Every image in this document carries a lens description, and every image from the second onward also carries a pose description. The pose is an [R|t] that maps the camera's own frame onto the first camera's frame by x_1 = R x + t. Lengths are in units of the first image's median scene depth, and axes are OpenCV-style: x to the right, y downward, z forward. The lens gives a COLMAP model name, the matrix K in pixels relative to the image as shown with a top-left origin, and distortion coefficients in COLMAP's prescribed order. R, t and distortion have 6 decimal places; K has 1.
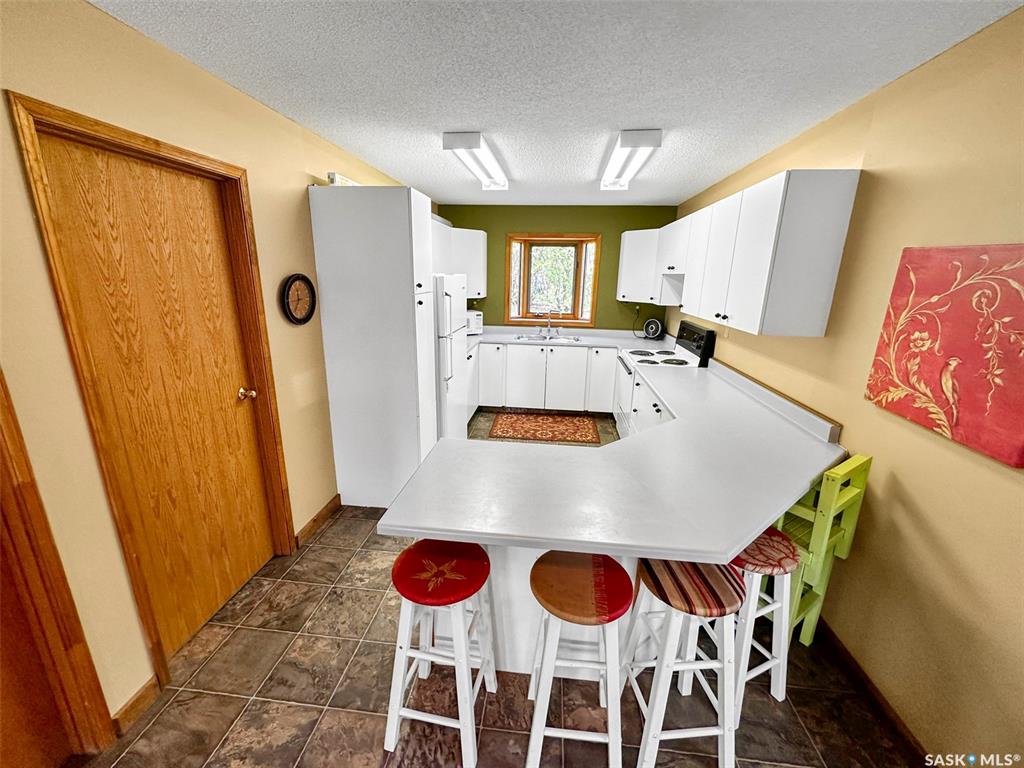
lens RADIAL K [[407.2, 0, 514.4], [0, 407.2, 380.8], [0, 0, 1]] dist [-0.002614, 0.001189]
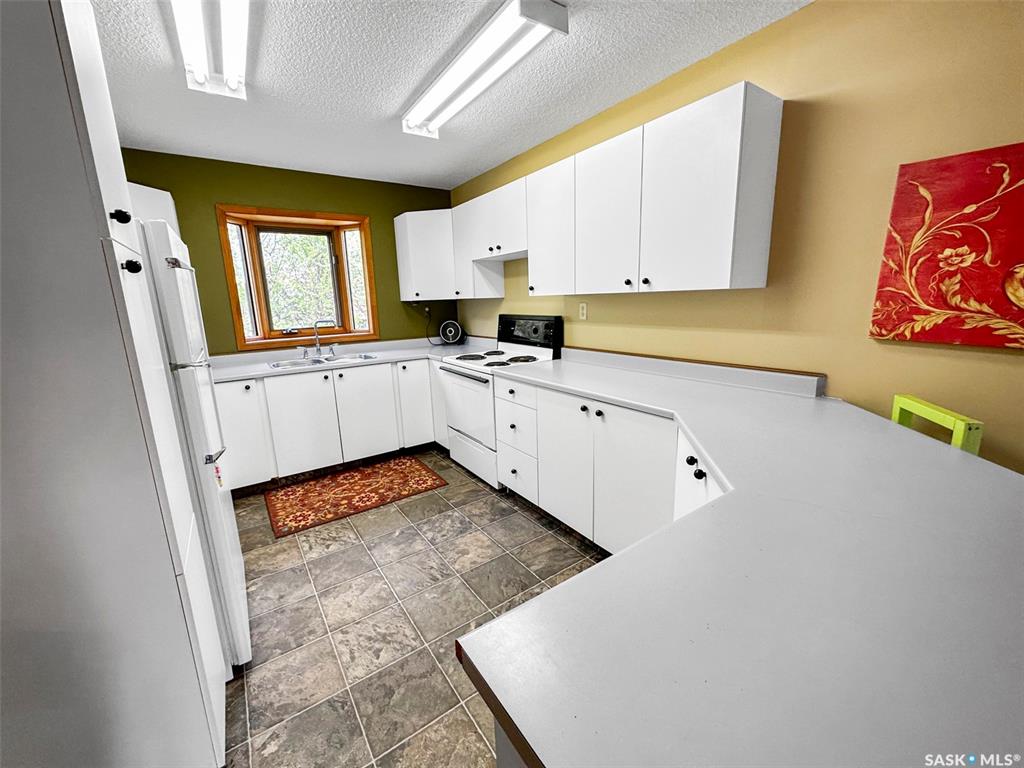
lens RADIAL K [[407.2, 0, 511.6], [0, 407.2, 381.8], [0, 0, 1]] dist [-0.002614, 0.001189]
pose [[0.757322, -0.173980, 0.629440, -0.154267], [0.210711, 0.977407, 0.016640, -0.019721], [-0.618114, 0.120028, 0.776871, 0.369758]]
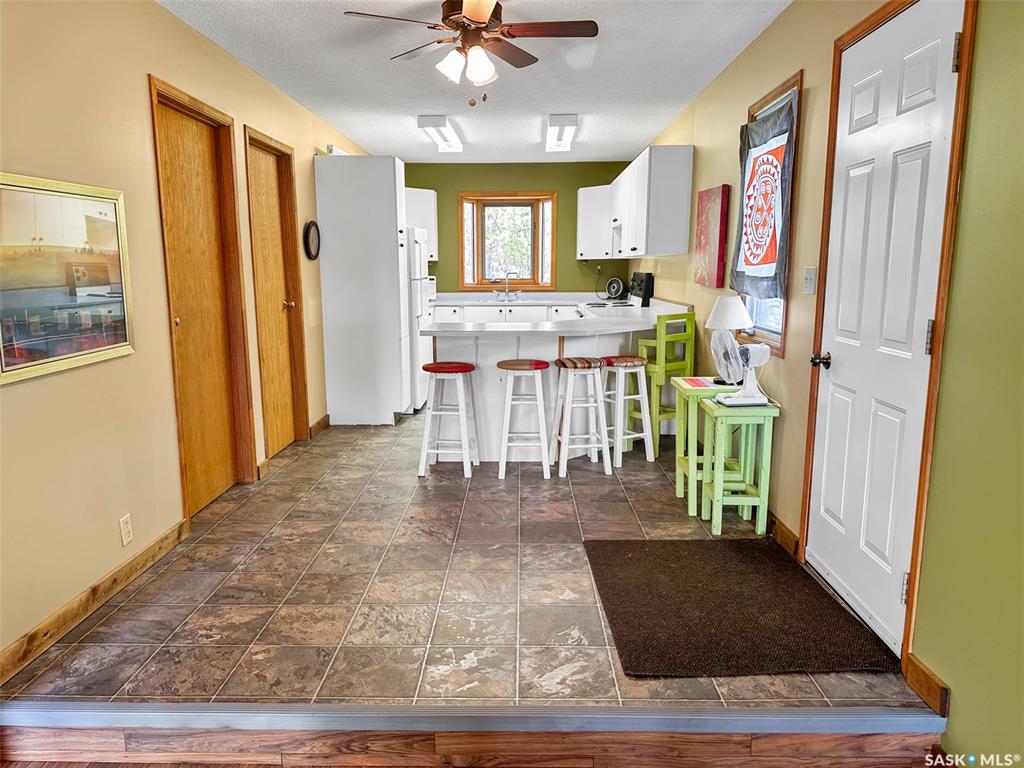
lens RADIAL K [[710.8, 0, 512.6], [0, 710.8, 390.1], [0, 0, 1]] dist [0.087330, -0.015565]
pose [[0.996046, -0.038077, 0.080266, -0.057645], [0.044831, 0.995449, -0.084094, 0.319769], [-0.076699, 0.087360, 0.993220, -0.830324]]
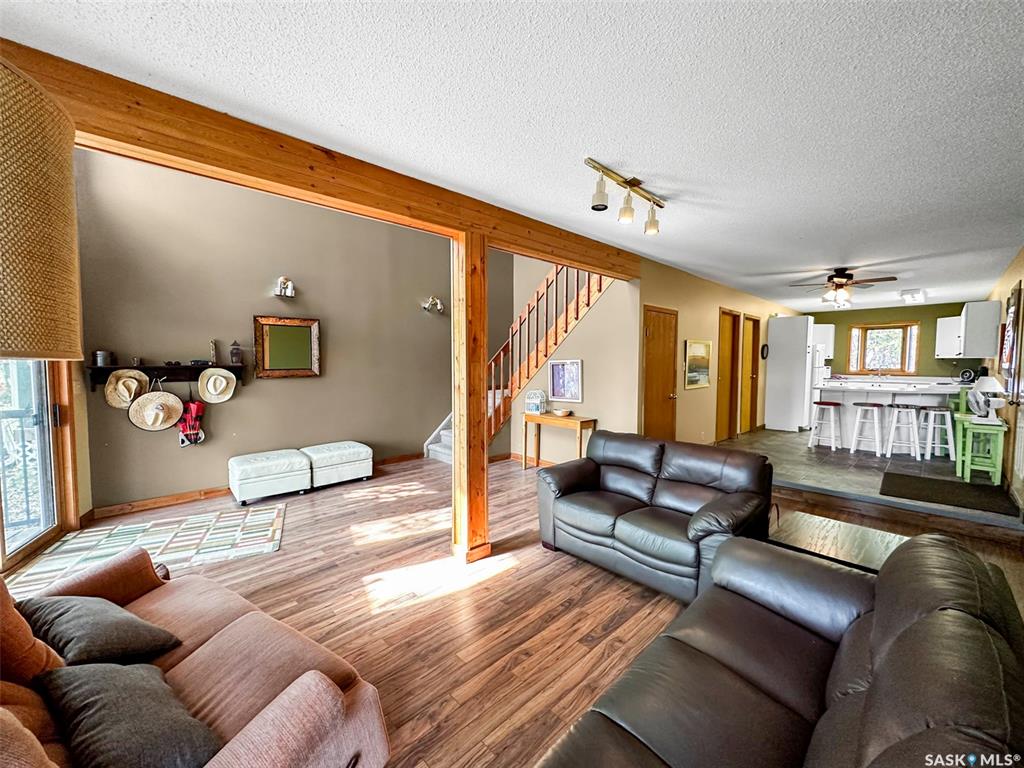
lens RADIAL K [[407.2, 0, 513.5], [0, 407.2, 384.5], [0, 0, 1]] dist [-0.002614, 0.001189]
pose [[0.759695, 0.017956, -0.650032, 0.039321], [-0.152790, 0.976563, -0.151590, 0.544979], [0.632075, 0.214481, 0.744633, -1.675246]]
